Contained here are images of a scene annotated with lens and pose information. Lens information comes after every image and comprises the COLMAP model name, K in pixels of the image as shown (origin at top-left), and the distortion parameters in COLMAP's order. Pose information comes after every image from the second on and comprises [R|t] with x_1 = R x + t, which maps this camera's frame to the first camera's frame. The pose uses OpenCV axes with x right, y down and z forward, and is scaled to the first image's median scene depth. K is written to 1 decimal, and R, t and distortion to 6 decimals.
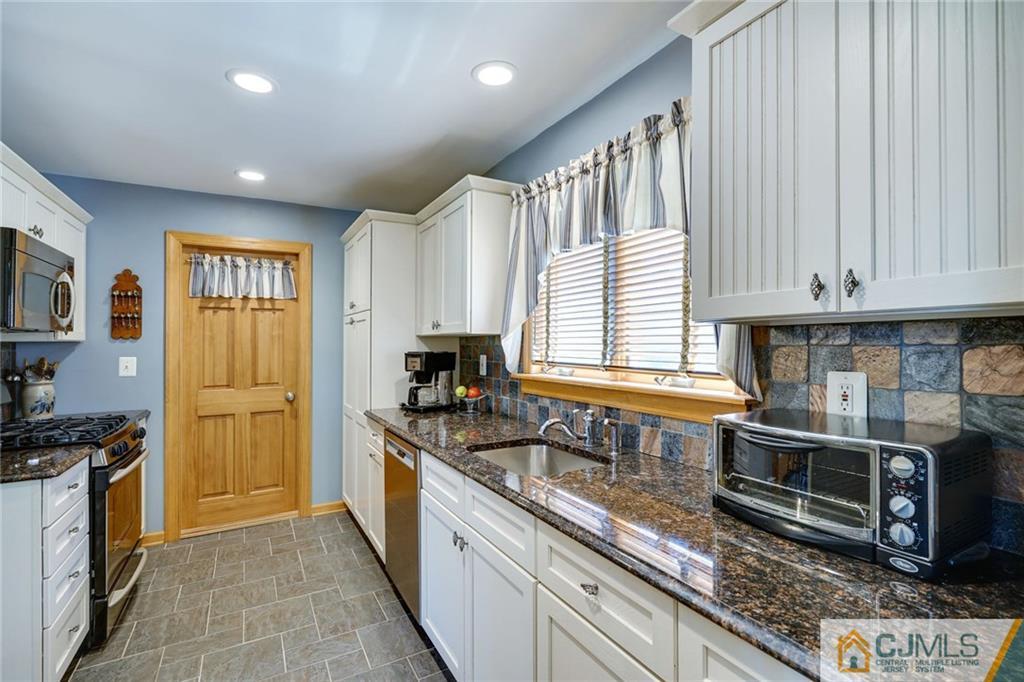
lens RADIAL K [[474.2, 0, 514.6], [0, 474.2, 336.0], [0, 0, 1]] dist [-0.004844, 0.001459]
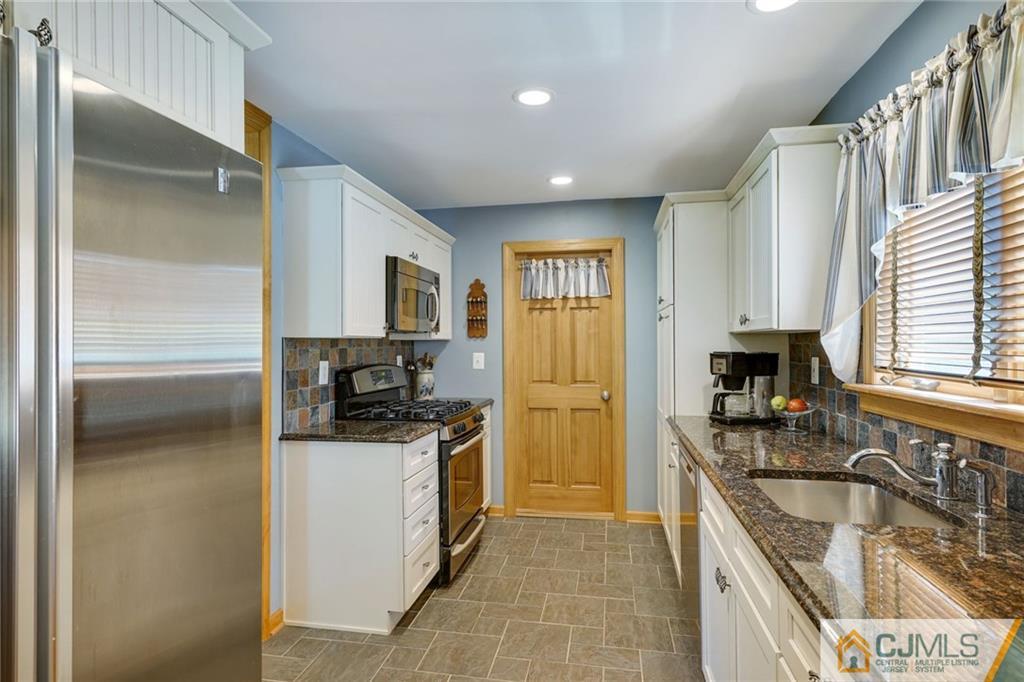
lens RADIAL K [[538.3, 0, 510.6], [0, 538.3, 334.8], [0, 0, 1]] dist [0.004343, 0.004155]
pose [[0.763228, -0.006790, -0.646094, 0.142490], [0.008978, 0.999960, 0.000097, -0.000668], [0.646067, -0.005875, 0.763258, 0.026547]]
